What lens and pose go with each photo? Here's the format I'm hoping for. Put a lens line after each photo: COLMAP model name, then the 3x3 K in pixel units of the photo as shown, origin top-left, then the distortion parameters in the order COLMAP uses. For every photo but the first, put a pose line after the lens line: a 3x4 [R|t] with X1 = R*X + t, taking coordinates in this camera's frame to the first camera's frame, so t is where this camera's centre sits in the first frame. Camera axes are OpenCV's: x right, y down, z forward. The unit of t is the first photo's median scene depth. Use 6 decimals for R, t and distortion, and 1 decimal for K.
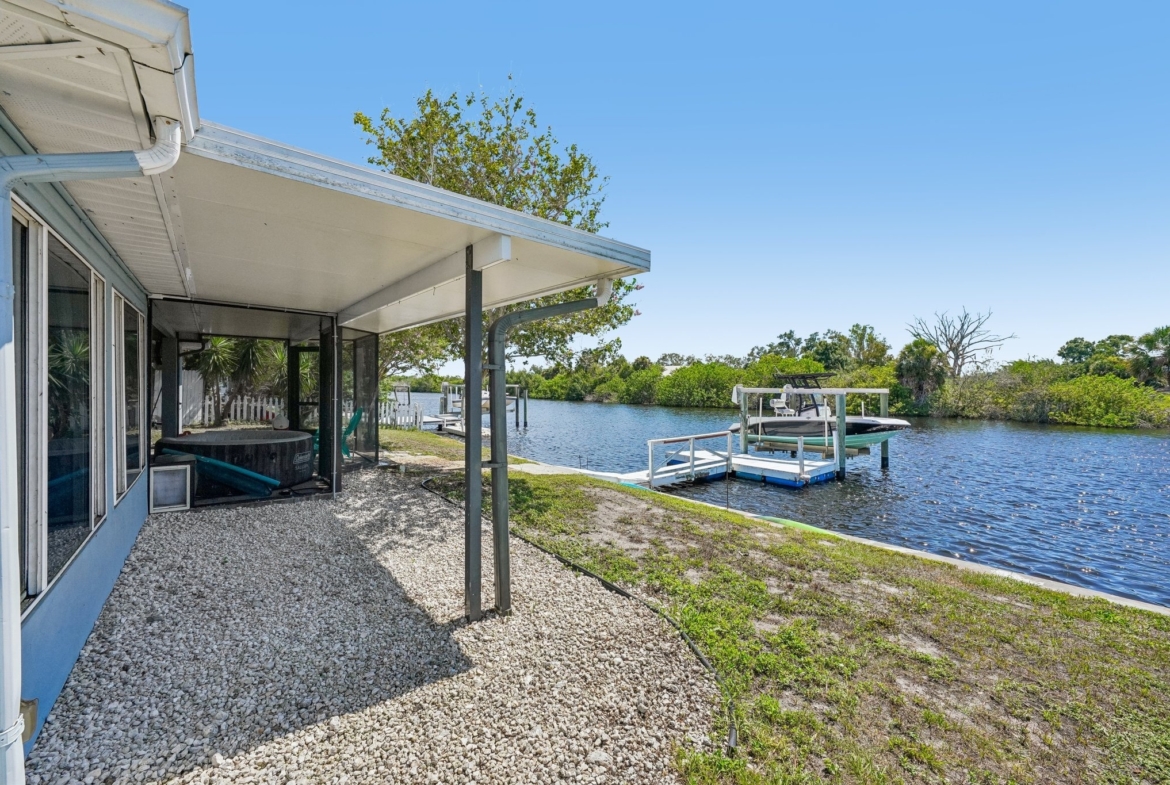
lens RADIAL K [[456.8, 0, 584.4], [0, 456.8, 385.8], [0, 0, 1]] dist [0.001502, 0.000185]
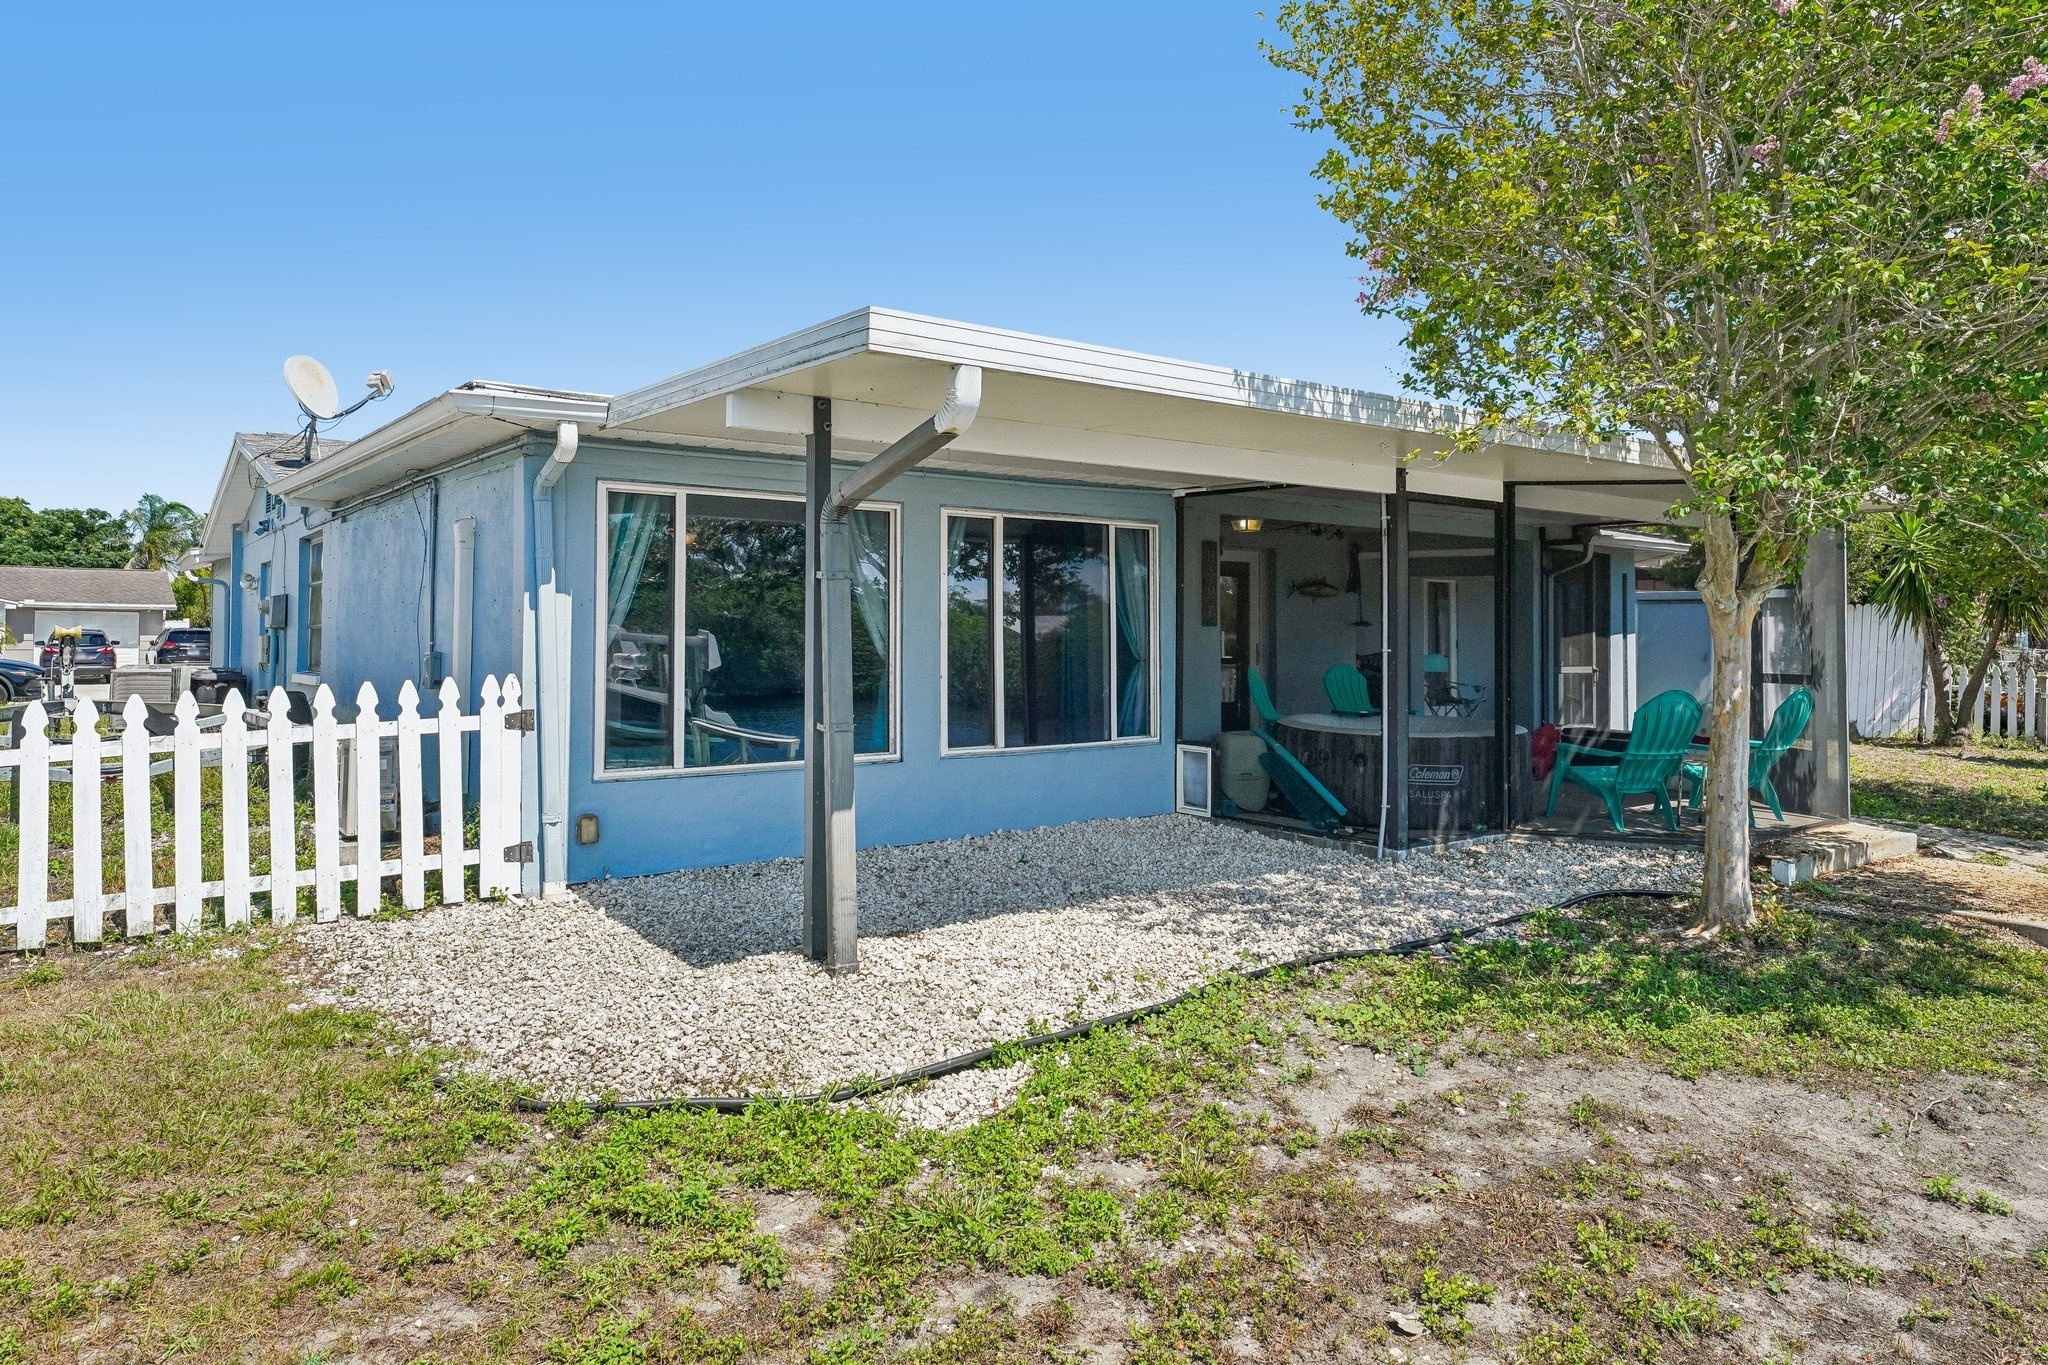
lens RADIAL K [[1332.1, 0, 1025.6], [0, 1332.1, 675.4], [0, 0, 1]] dist [-0.072001, 0.070689]
pose [[-0.062760, 0.012351, -0.997952, 0.961852], [-0.001612, 0.999921, 0.012476, 0.047083], [0.998027, 0.002392, -0.062736, 0.828915]]
